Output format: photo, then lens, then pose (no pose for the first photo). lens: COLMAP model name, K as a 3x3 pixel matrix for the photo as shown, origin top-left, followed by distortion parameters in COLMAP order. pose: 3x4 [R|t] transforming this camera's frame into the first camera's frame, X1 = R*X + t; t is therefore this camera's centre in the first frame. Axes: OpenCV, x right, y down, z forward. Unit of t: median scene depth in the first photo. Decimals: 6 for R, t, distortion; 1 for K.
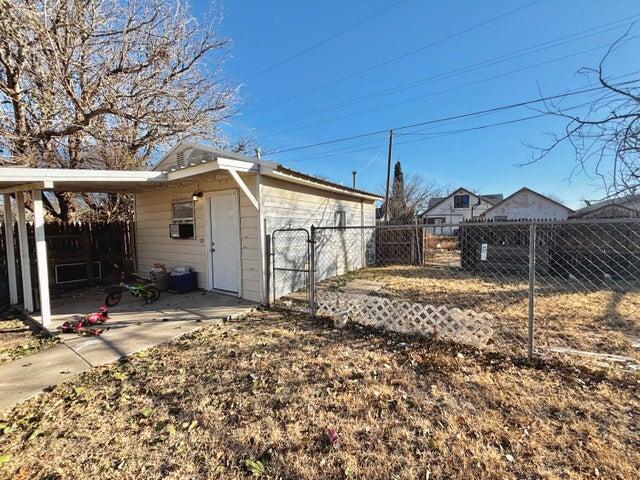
lens RADIAL K [[258.9, 0, 321.8], [0, 258.9, 241.8], [0, 0, 1]] dist [0.001108, 0.000073]
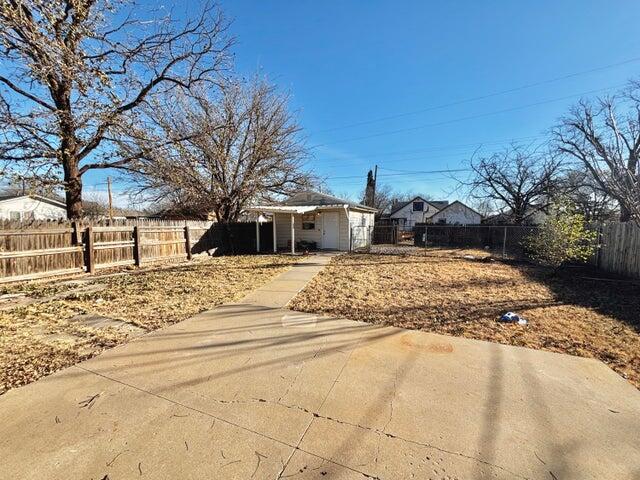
lens RADIAL K [[258.9, 0, 318.8], [0, 258.9, 240.4], [0, 0, 1]] dist [0.001108, 0.000073]
pose [[0.992670, 0.010373, 0.120407, -0.236875], [-0.011861, 0.999862, 0.011649, 0.021782], [-0.120269, -0.012991, 0.992656, -0.485813]]
